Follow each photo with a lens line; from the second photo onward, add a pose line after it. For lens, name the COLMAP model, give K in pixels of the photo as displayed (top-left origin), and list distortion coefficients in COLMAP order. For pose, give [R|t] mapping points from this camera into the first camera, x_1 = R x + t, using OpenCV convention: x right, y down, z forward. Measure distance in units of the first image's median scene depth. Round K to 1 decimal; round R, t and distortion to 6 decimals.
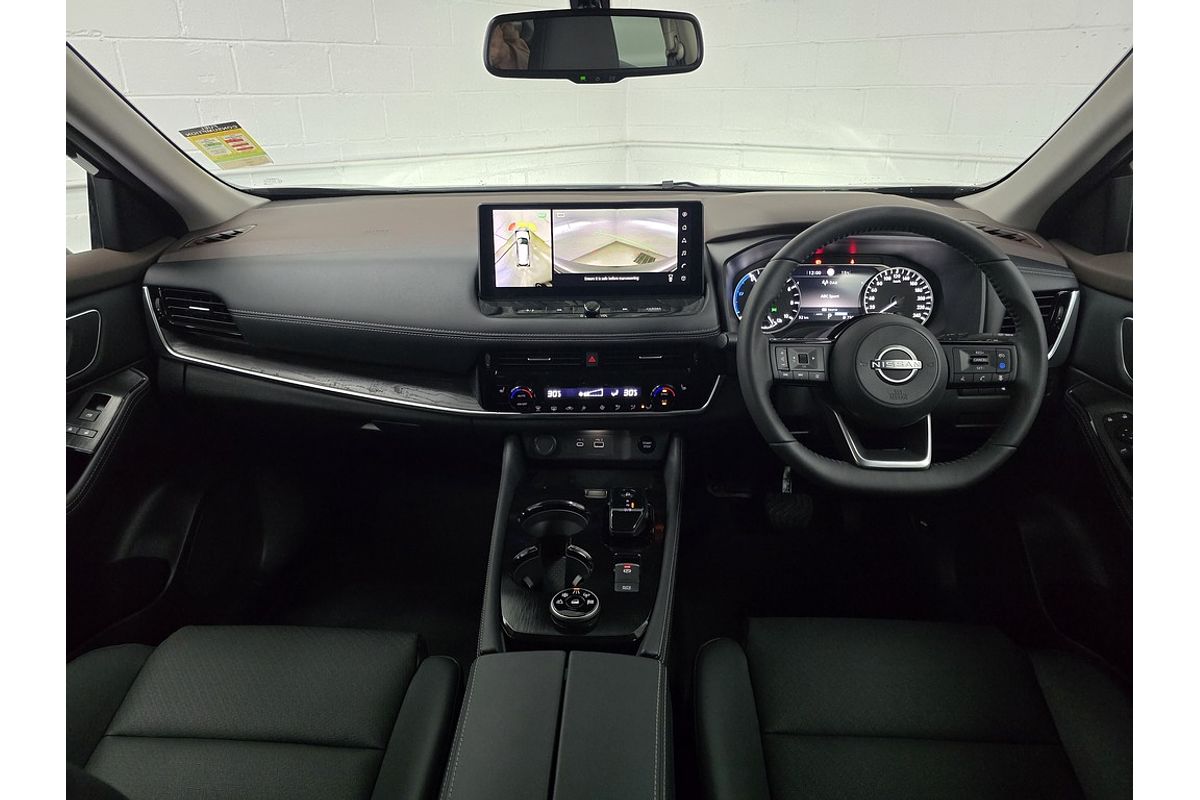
lens RADIAL K [[662.8, 0, 600.0], [0, 662.8, 400.0], [0, 0, 1]] dist [0.001933, 0.000102]
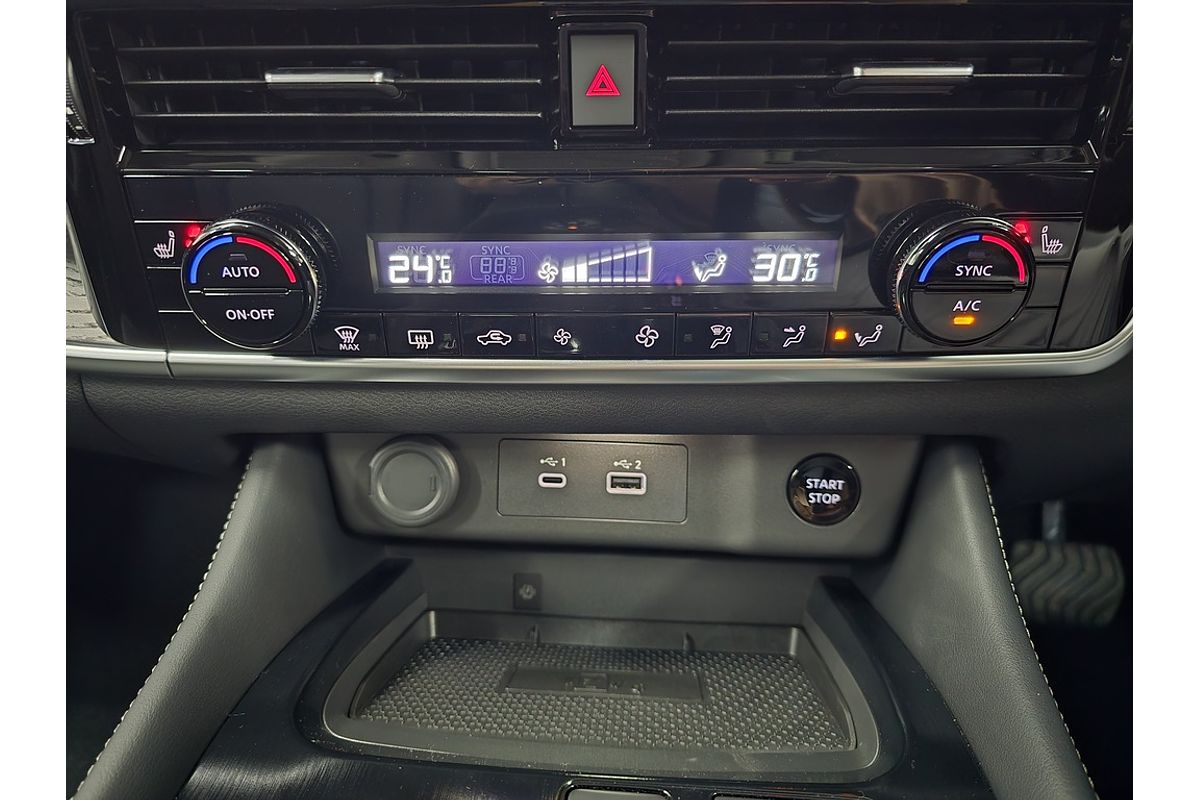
lens RADIAL K [[662.8, 0, 600.0], [0, 662.8, 400.0], [0, 0, 1]] dist [0.001933, 0.000102]
pose [[0.999901, 0.010971, -0.008817, -0.010104], [-0.009795, 0.992246, 0.123906, 0.005575], [0.010108, -0.123807, 0.992255, 0.802172]]
